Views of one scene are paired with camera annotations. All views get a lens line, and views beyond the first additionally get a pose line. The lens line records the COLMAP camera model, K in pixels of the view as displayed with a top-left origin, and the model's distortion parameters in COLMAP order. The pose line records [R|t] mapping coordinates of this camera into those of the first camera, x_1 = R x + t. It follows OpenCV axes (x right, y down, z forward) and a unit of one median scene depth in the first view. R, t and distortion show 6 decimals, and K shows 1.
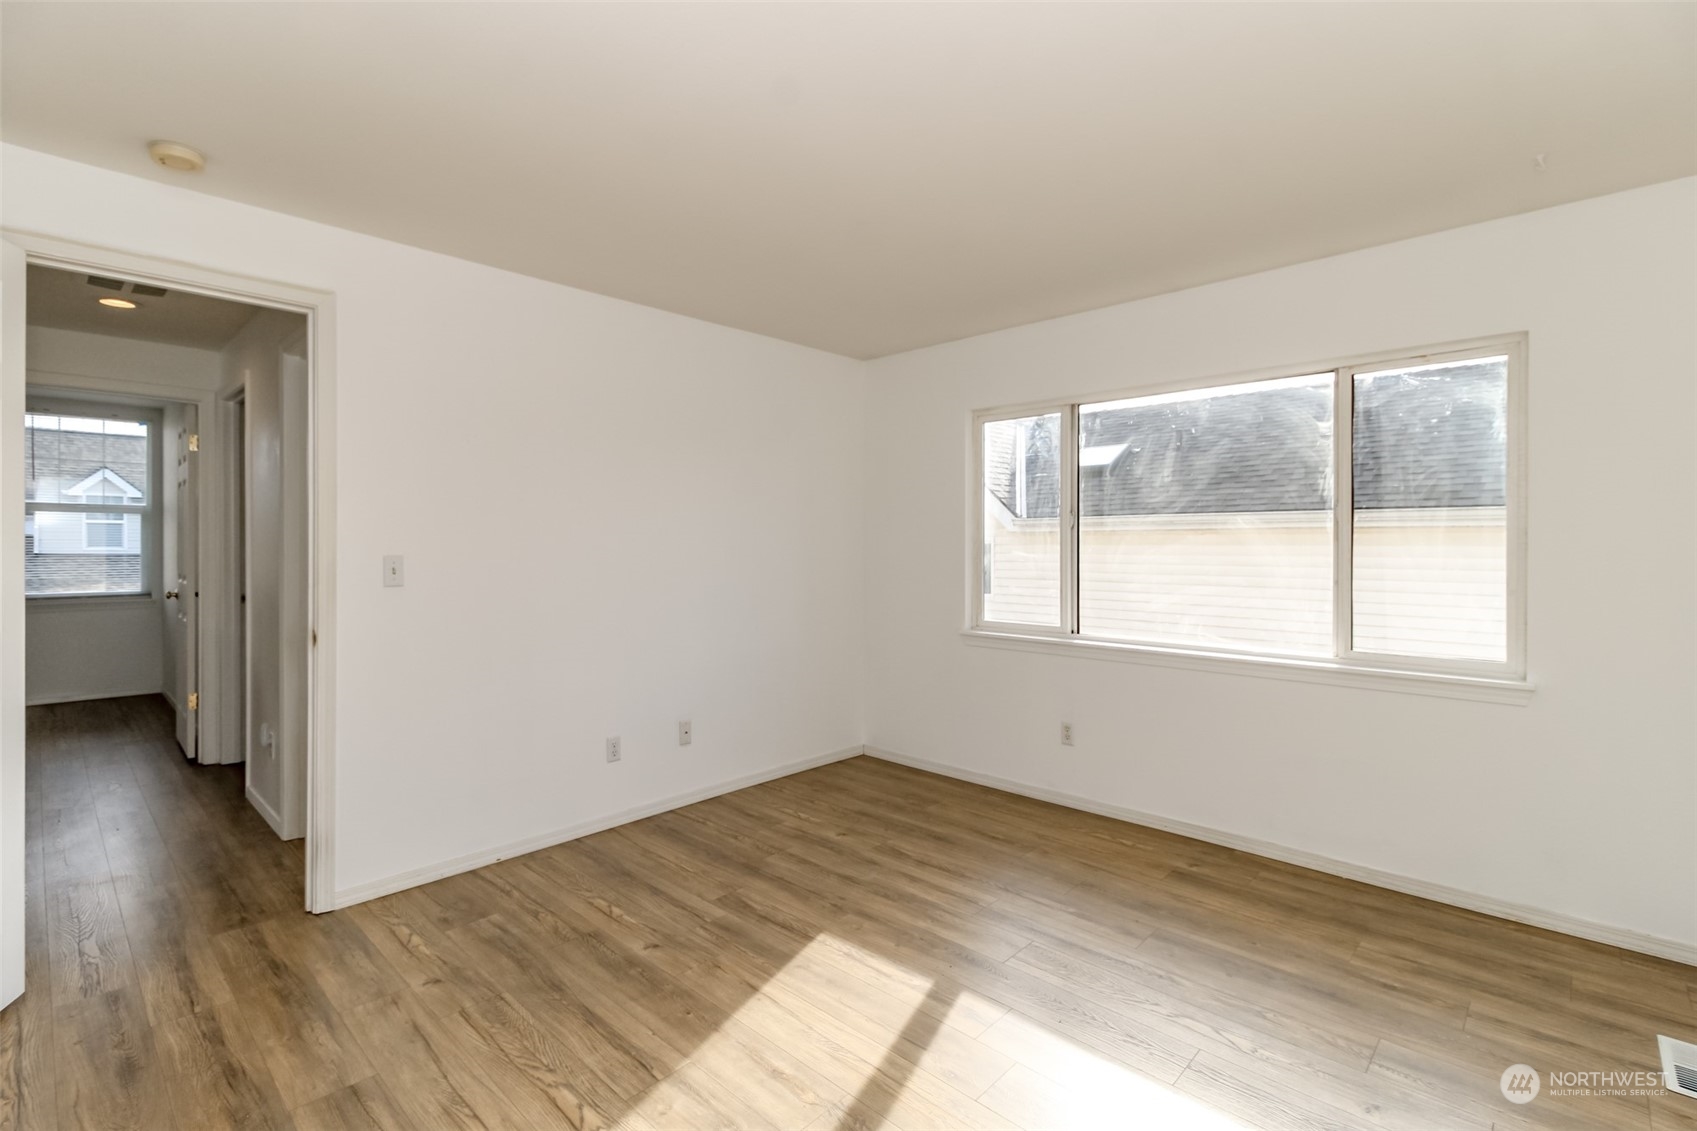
lens RADIAL K [[778.5, 0, 848.5], [0, 778.5, 555.9], [0, 0, 1]] dist [0.007559, -0.006916]
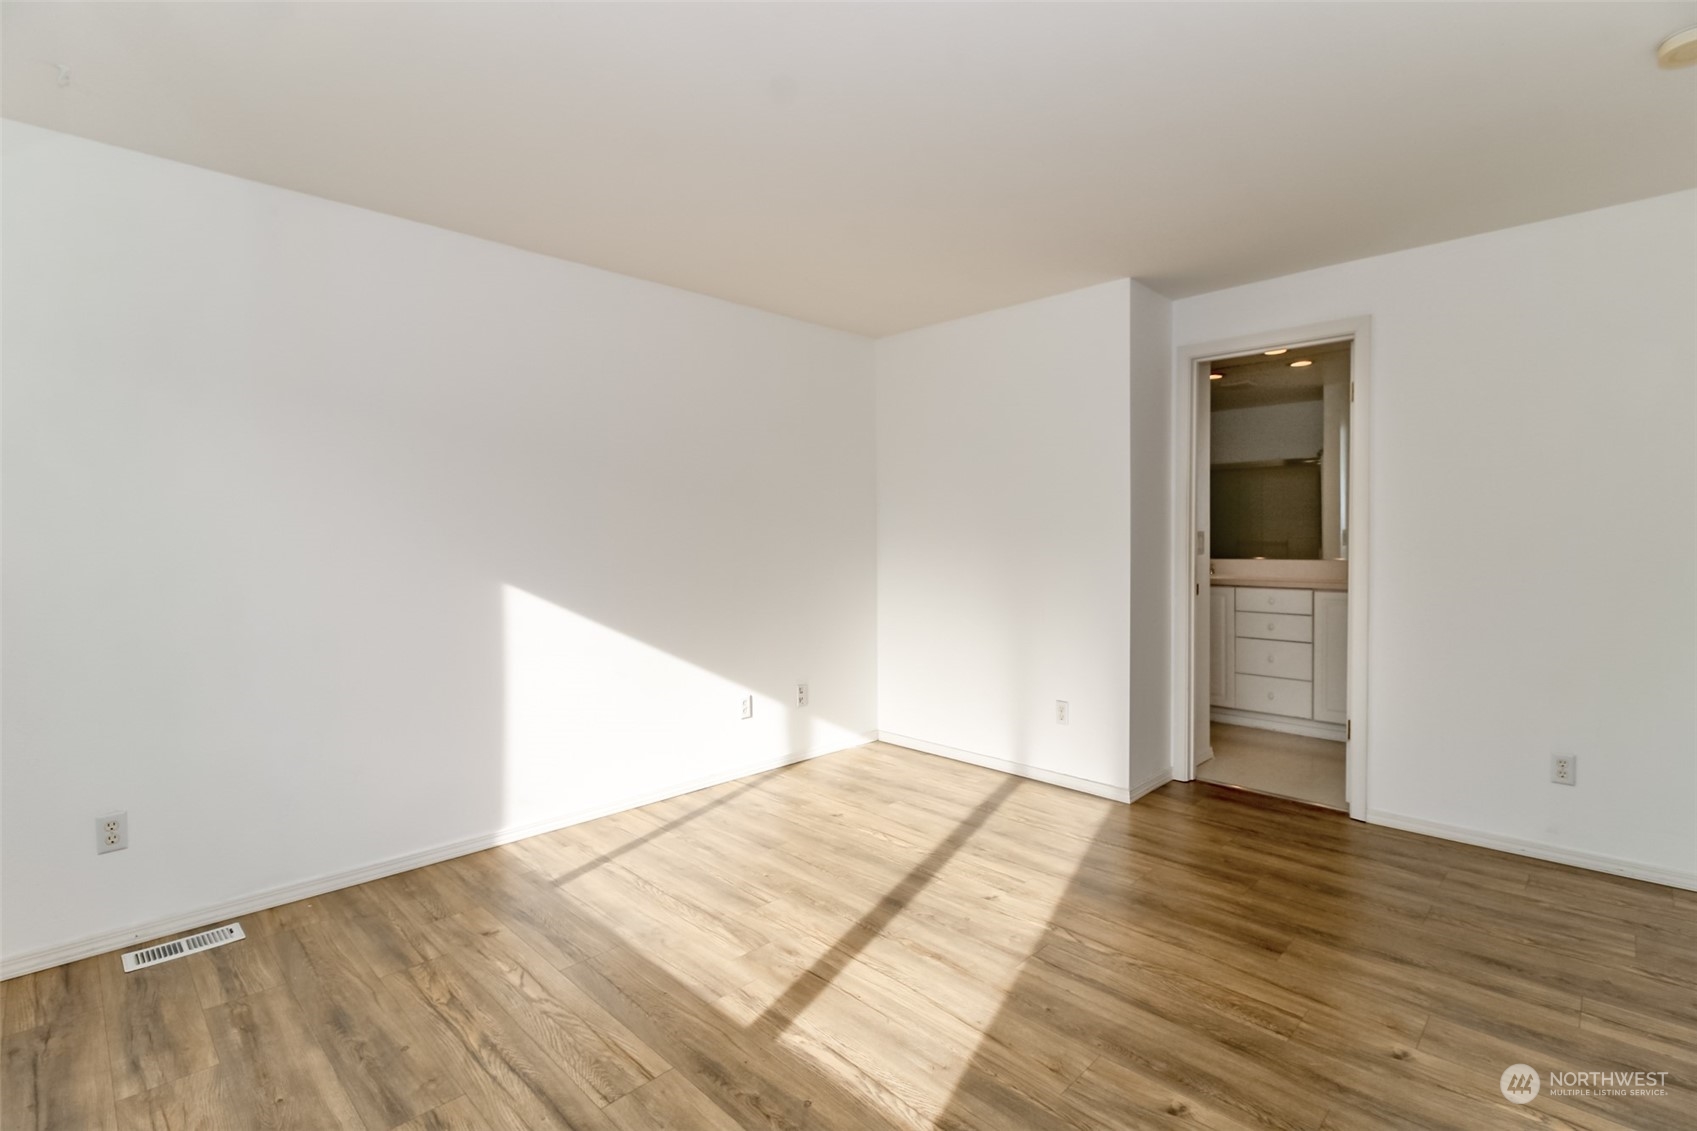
lens RADIAL K [[778.5, 0, 849.4], [0, 778.5, 557.9], [0, 0, 1]] dist [0.007559, -0.006916]
pose [[-0.999808, 0.002908, 0.019398, 0.014842], [0.003592, 0.999371, 0.035287, 0.008187], [-0.019283, 0.035350, -0.999189, 1.907814]]
